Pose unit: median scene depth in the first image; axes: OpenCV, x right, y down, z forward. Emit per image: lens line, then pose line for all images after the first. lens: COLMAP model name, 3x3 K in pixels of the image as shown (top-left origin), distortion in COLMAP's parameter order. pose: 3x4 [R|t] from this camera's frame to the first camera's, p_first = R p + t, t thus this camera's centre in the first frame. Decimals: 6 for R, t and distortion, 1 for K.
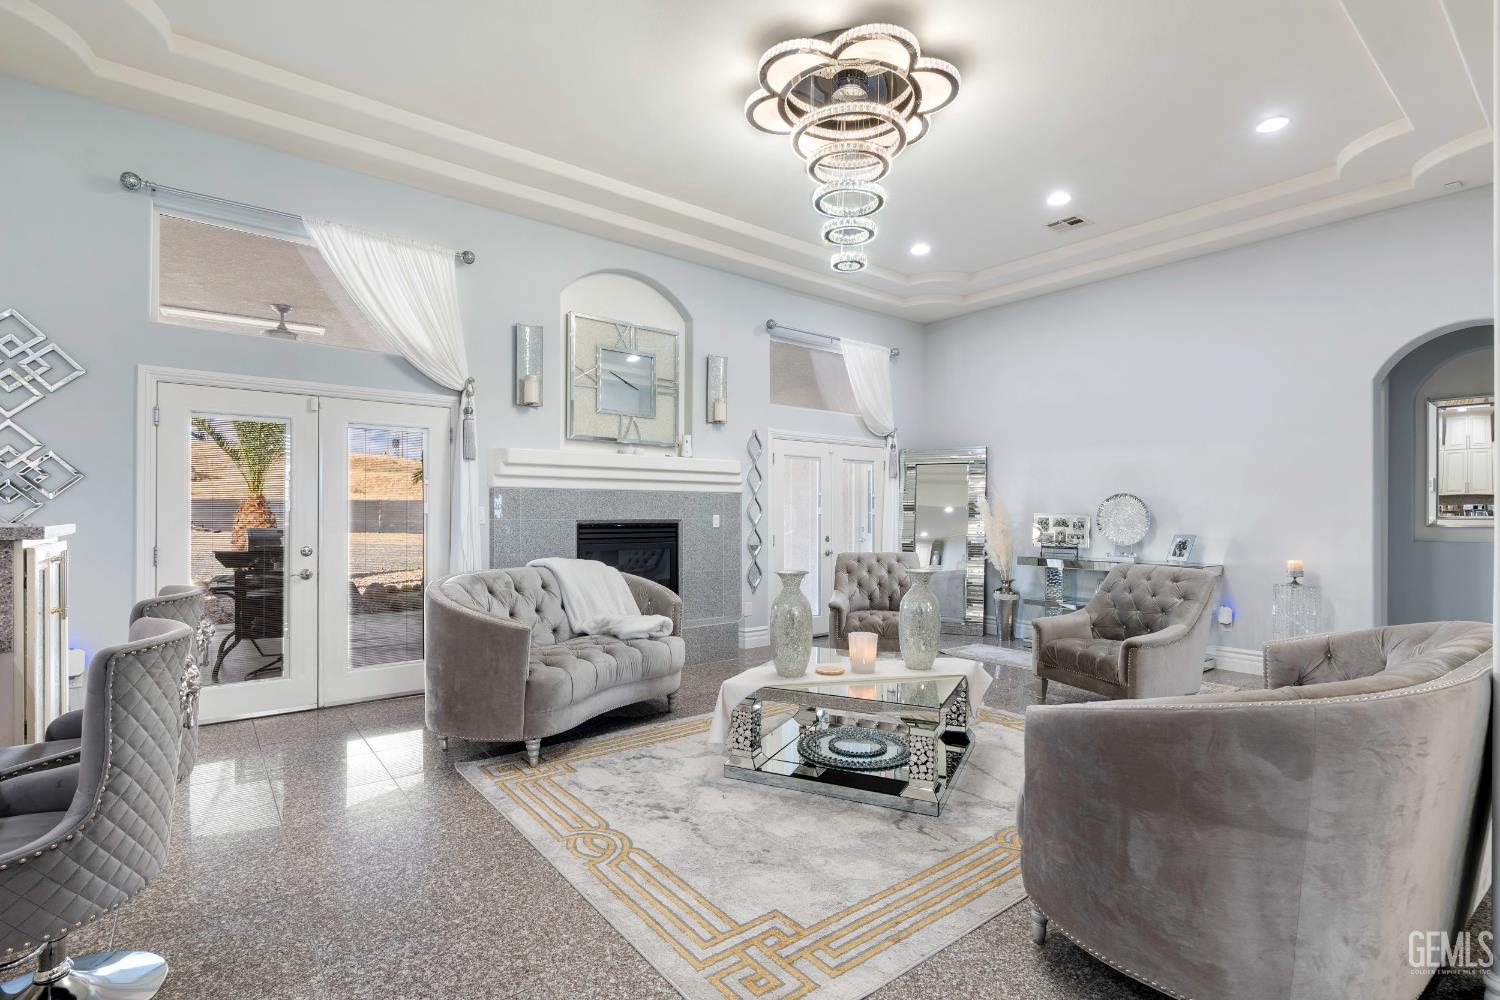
lens RADIAL K [[709.3, 0, 758.9], [0, 709.3, 508.2], [0, 0, 1]] dist [0.004217, 0.001161]
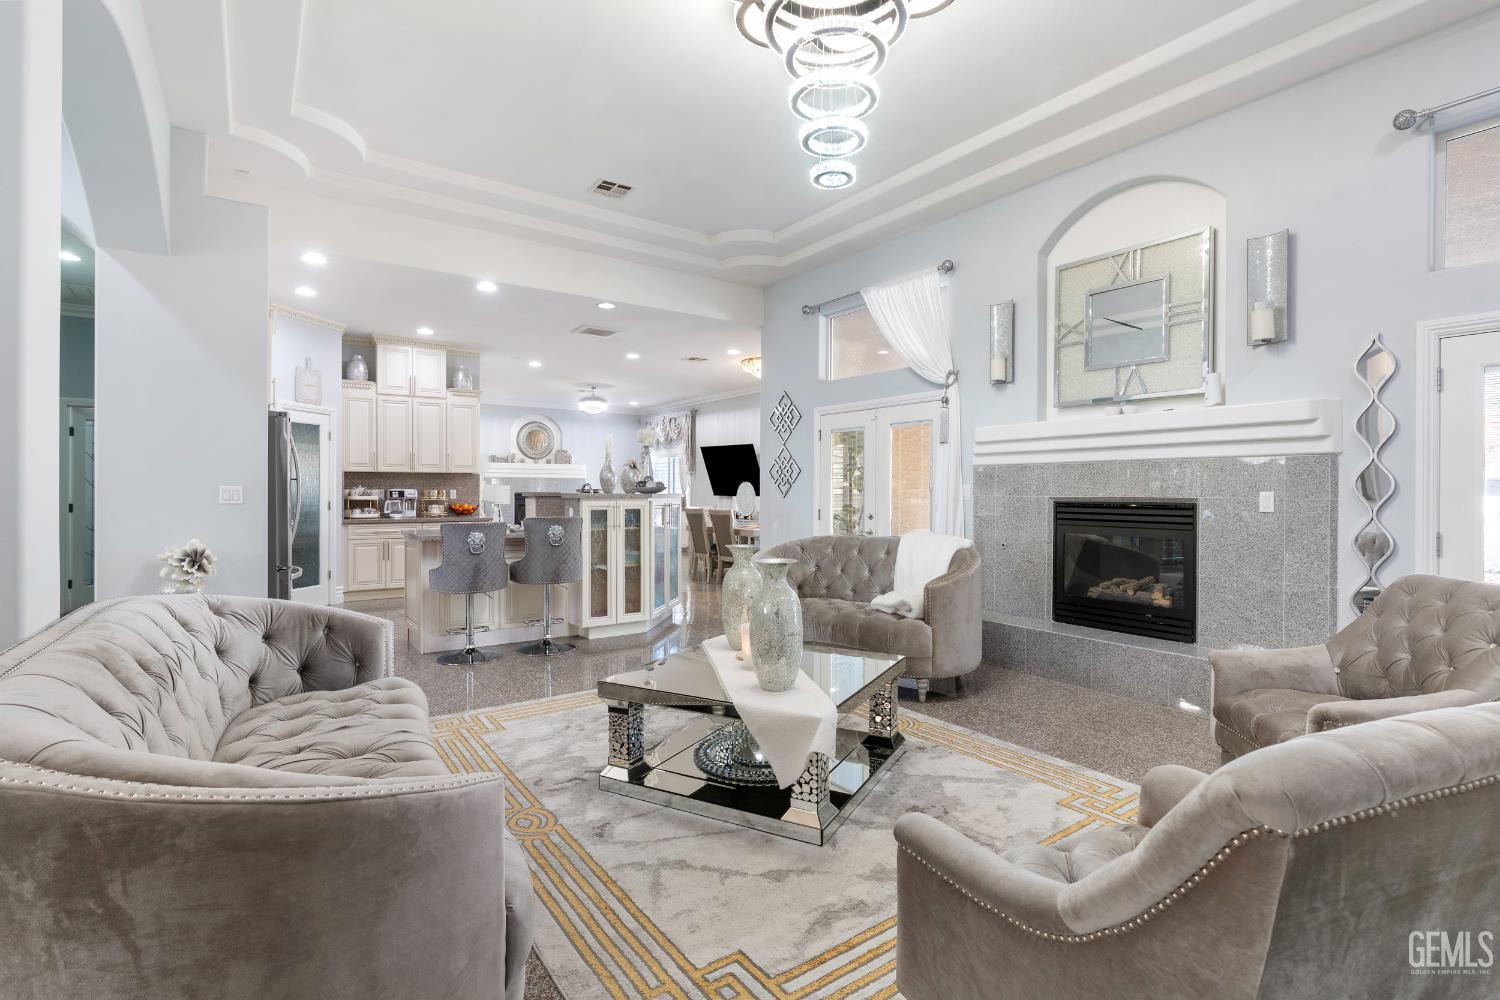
lens RADIAL K [[703.7, 0, 759.8], [0, 703.7, 491.0], [0, 0, 1]] dist [-0.006656, 0.000542]
pose [[-0.053516, -0.001964, -0.998565, 0.632147], [0.005728, 0.999981, -0.002274, 0.008343], [0.998551, -0.005842, -0.053504, 0.656418]]
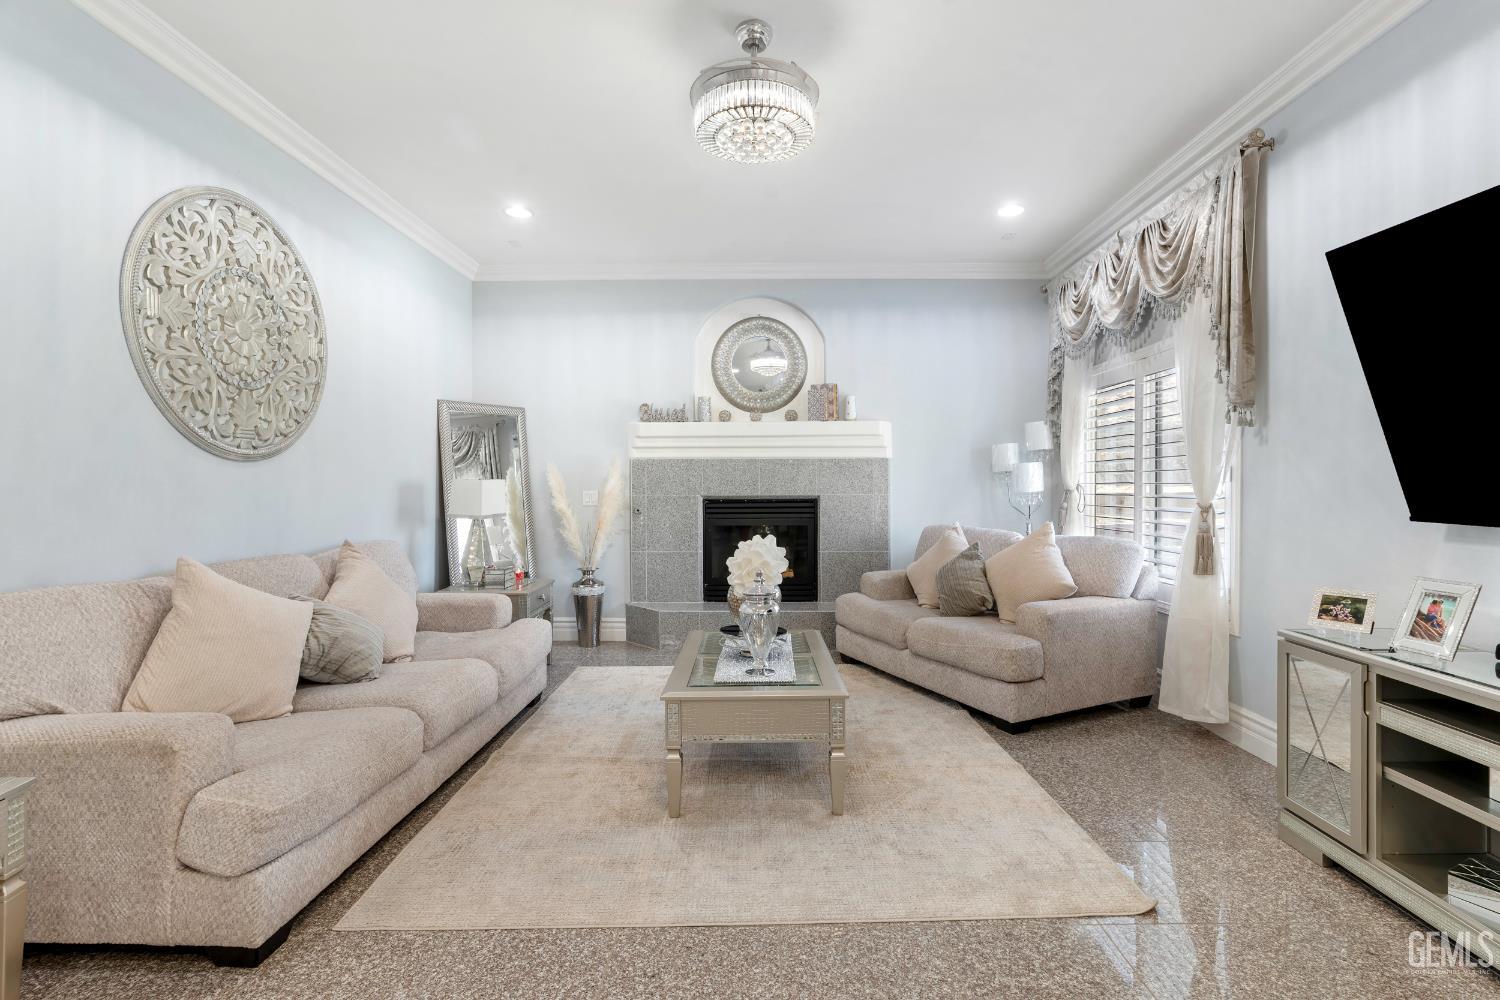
lens RADIAL K [[703.7, 0, 759.8], [0, 703.7, 491.0], [0, 0, 1]] dist [-0.006656, 0.000542]
pose [[-0.632890, 0.004302, -0.774230, -1.096198], [0.006741, 0.999977, 0.000046, -0.004038], [0.774212, -0.005190, -0.632905, 0.346031]]
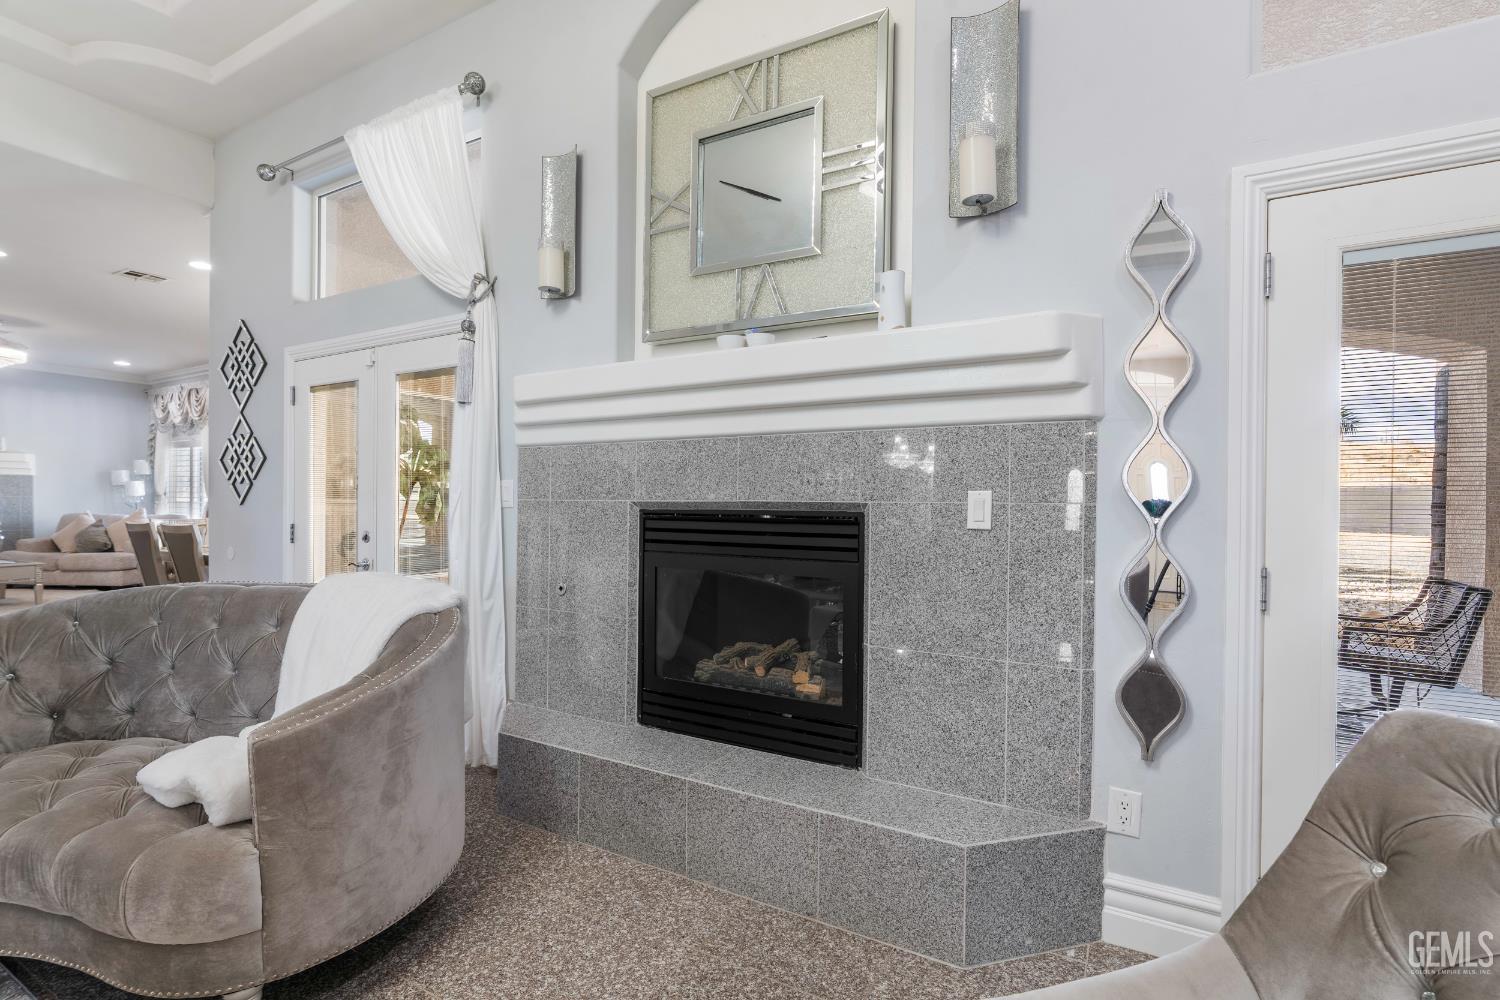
lens RADIAL K [[692.2, 0, 759.1], [0, 692.2, 506.9], [0, 0, 1]] dist [-0.004429, 0.000562]
pose [[0.371125, 0.008285, -0.928546, 0.220931], [0.002584, 0.999947, 0.009955, 0.014899], [0.928579, -0.006094, 0.371084, 0.870033]]
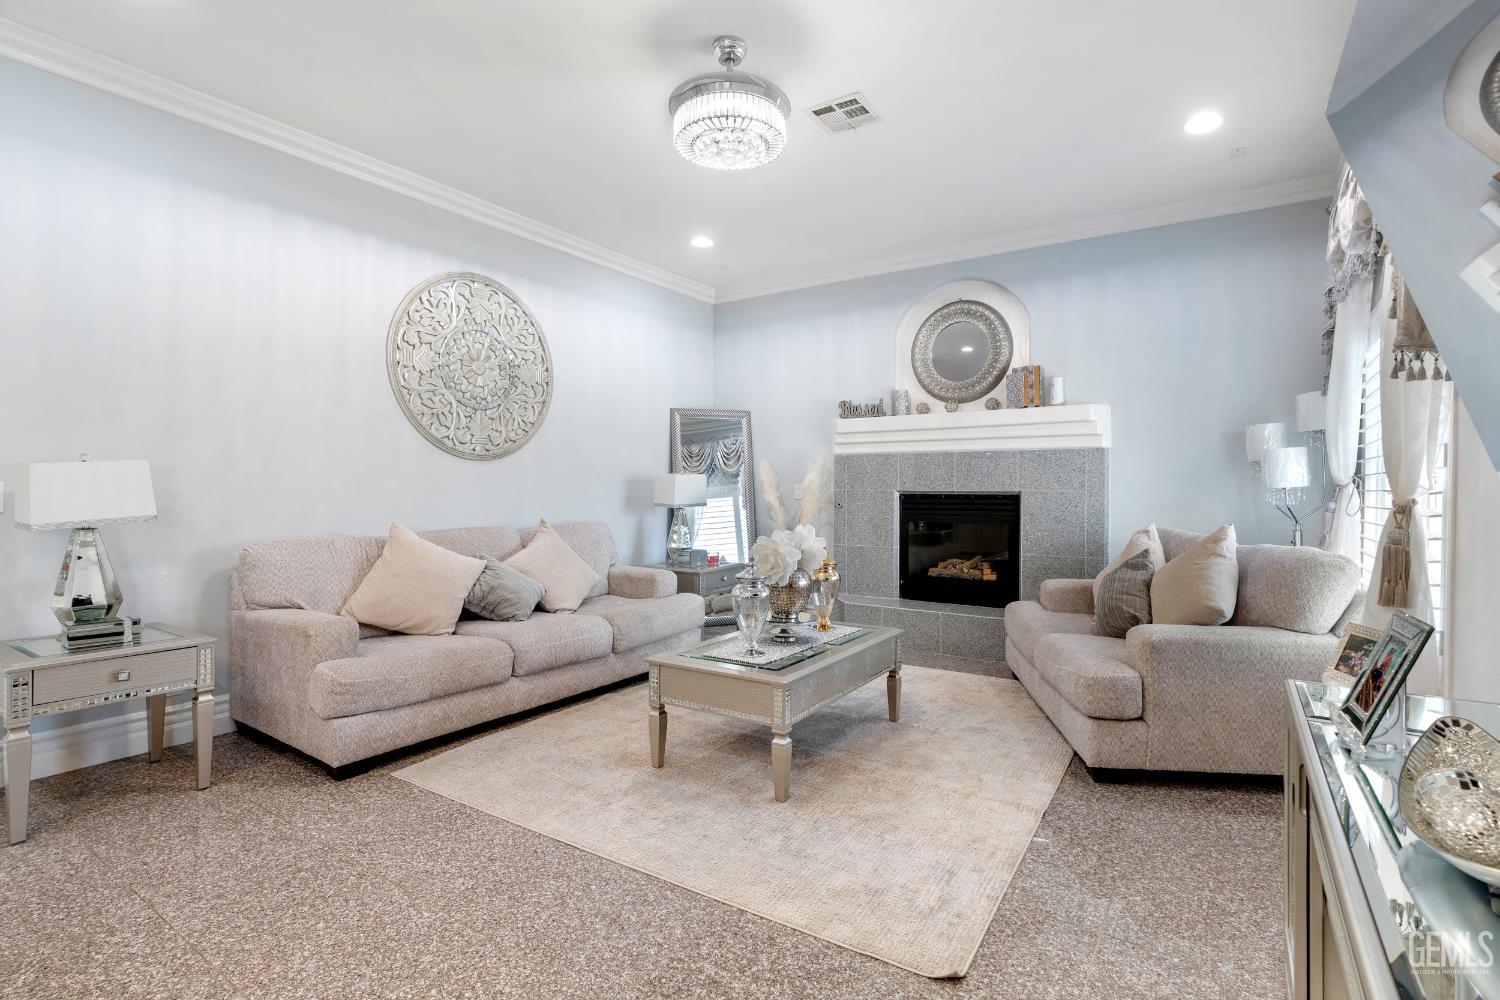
lens RADIAL K [[707.8, 0, 758.6], [0, 707.8, 489.1], [0, 0, 1]] dist [-0.010152, 0.000362]
pose [[-0.953887, -0.004435, -0.300132, -1.333978], [-0.003031, 0.999982, -0.005143, 0.005869], [0.300150, -0.003996, -0.953884, 0.535652]]
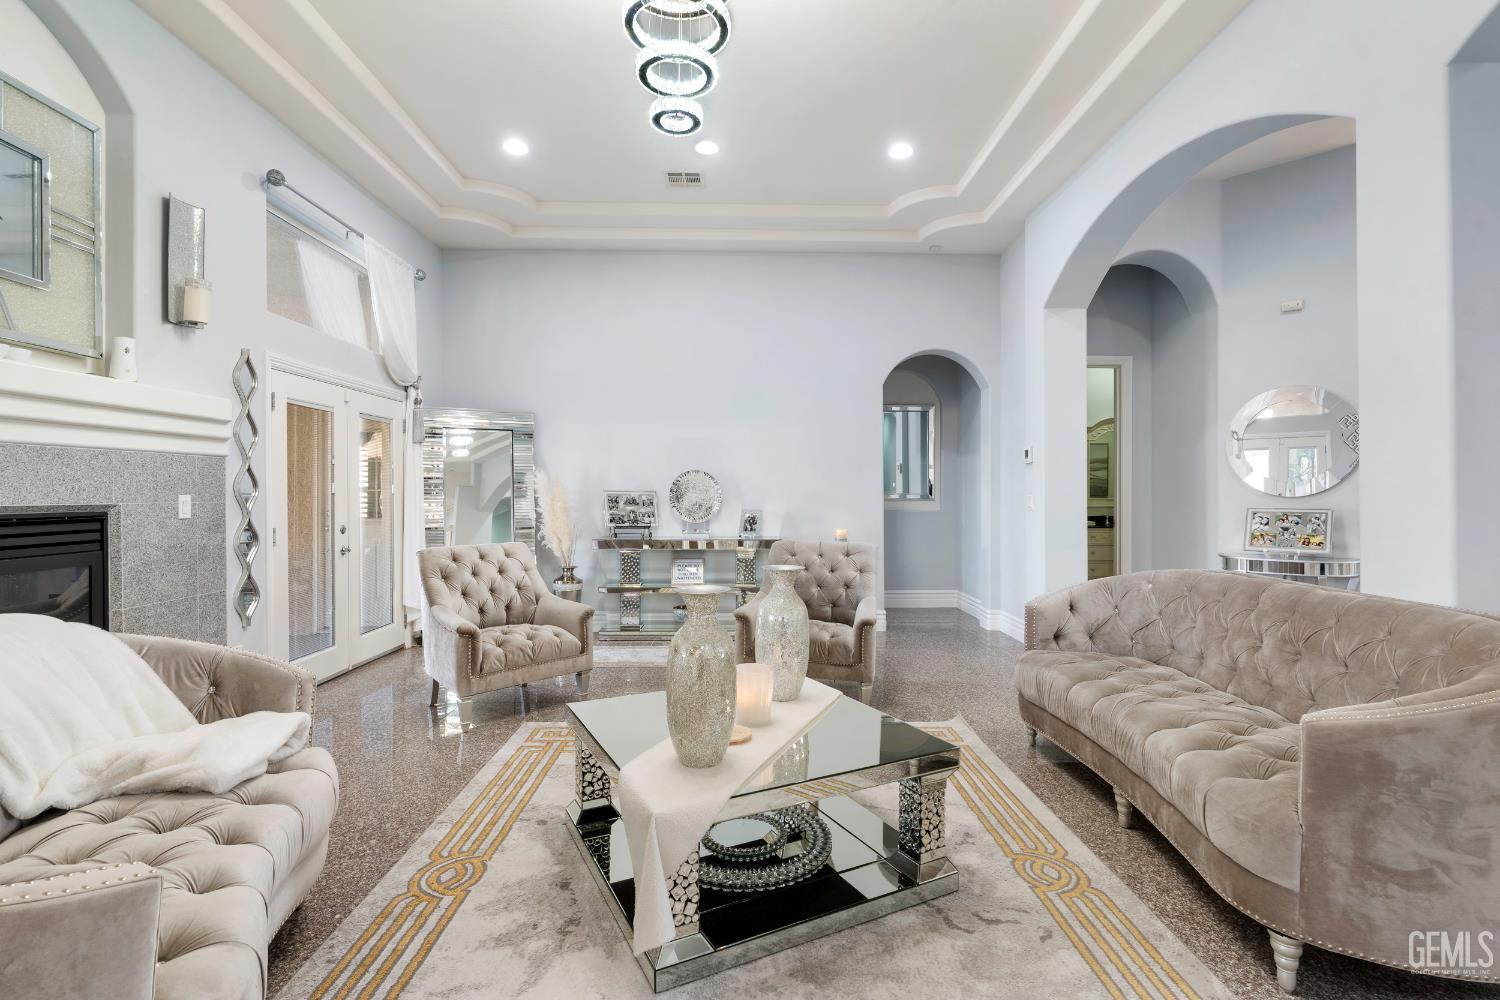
lens RADIAL K [[703.7, 0, 759.8], [0, 703.7, 491.0], [0, 0, 1]] dist [-0.006656, 0.000542]
pose [[0.606524, -0.002653, 0.795061, -0.241429], [-0.003156, 0.999979, 0.005744, 0.002035], [-0.795059, -0.005993, 0.606502, 0.366119]]
